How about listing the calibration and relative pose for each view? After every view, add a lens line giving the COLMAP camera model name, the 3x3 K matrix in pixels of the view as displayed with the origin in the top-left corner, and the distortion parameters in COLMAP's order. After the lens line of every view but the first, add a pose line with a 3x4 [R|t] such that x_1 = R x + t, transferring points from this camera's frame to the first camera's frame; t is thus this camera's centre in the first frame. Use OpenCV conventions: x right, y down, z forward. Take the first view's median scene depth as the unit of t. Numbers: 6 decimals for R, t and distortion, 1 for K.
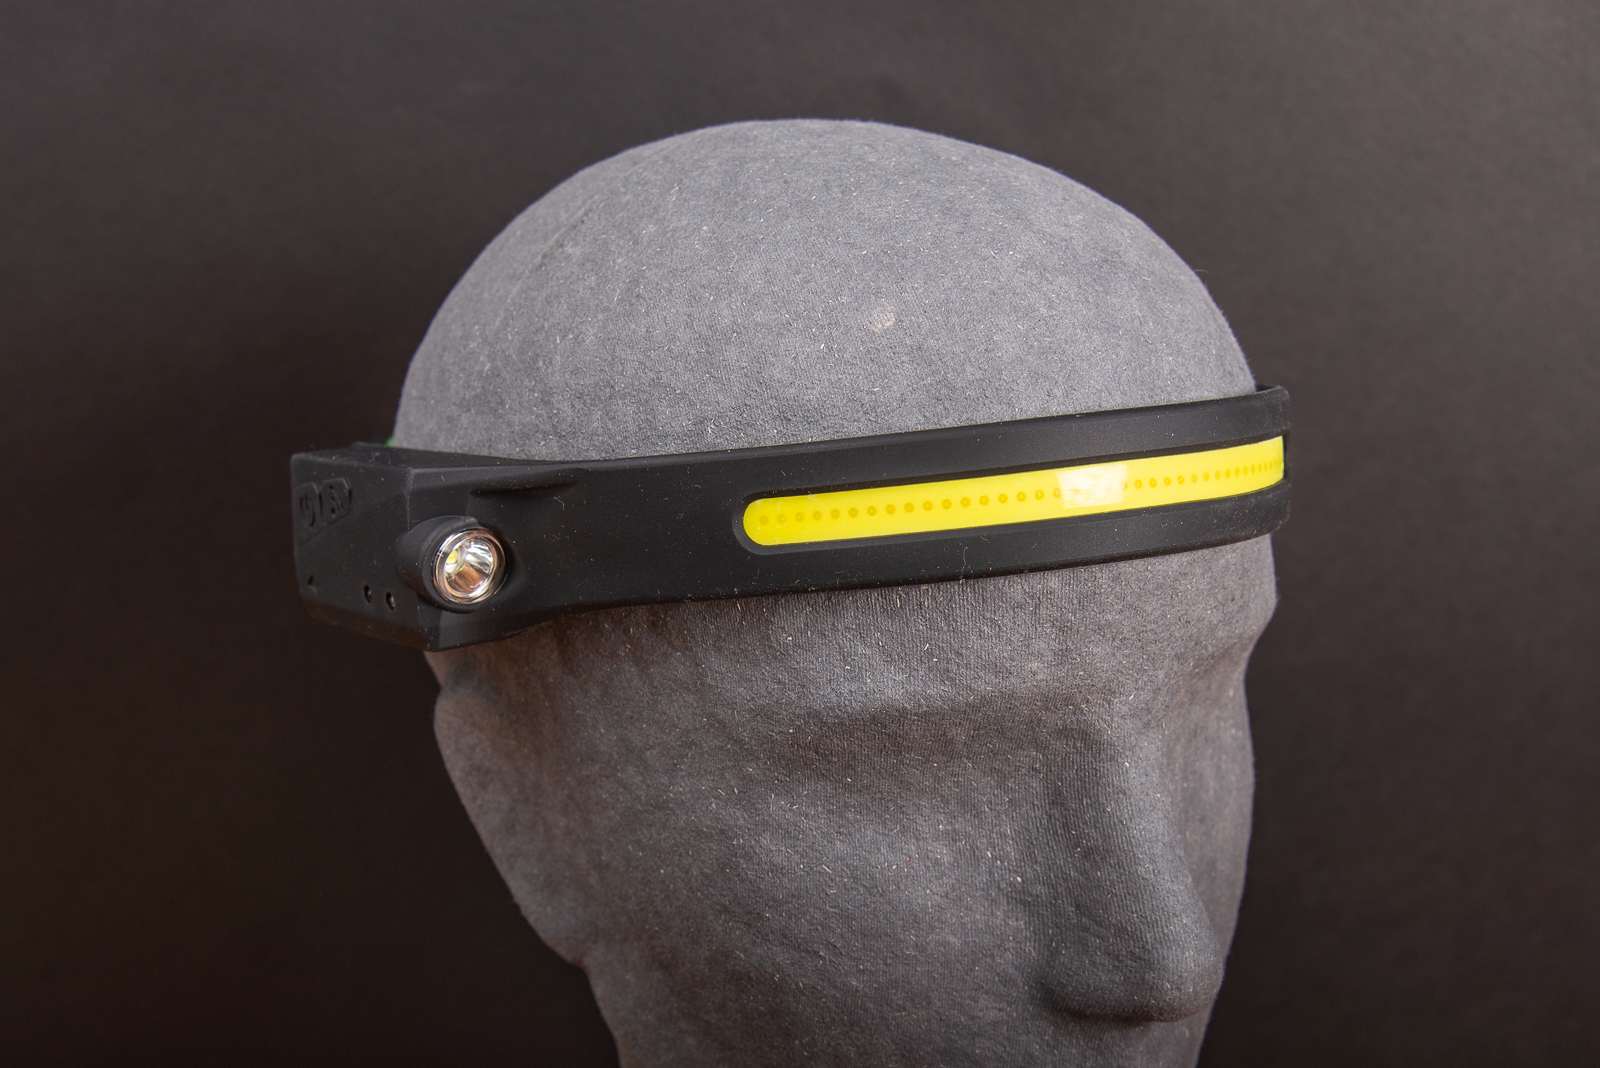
lens RADIAL K [[1786.2, 0, 825.9], [0, 1786.2, 571.9], [0, 0, 1]] dist [-0.014449, -0.008249]
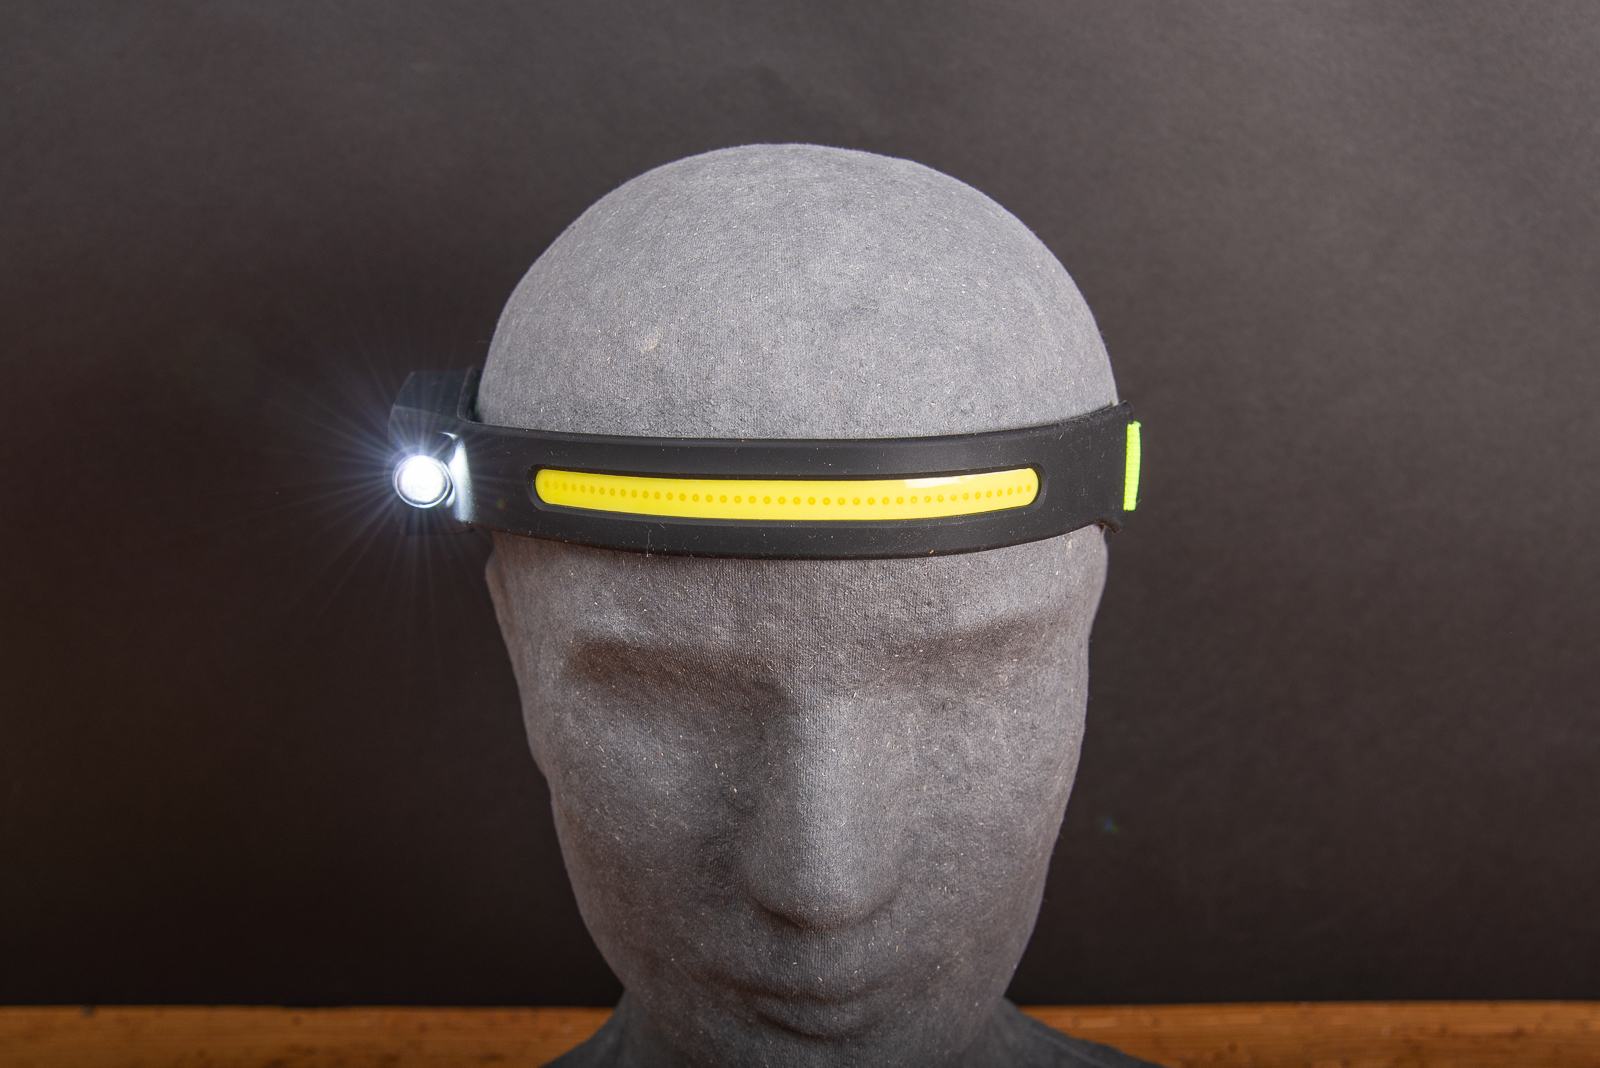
lens RADIAL K [[1790.5, 0, 800.0], [0, 1790.5, 534.0], [0, 0, 1]] dist [-0.000447, 0.299305]
pose [[0.863323, 0.162456, -0.477787, 0.733861], [-0.119519, 0.985653, 0.119177, -0.165705], [0.490294, -0.045784, 0.870354, -0.074330]]
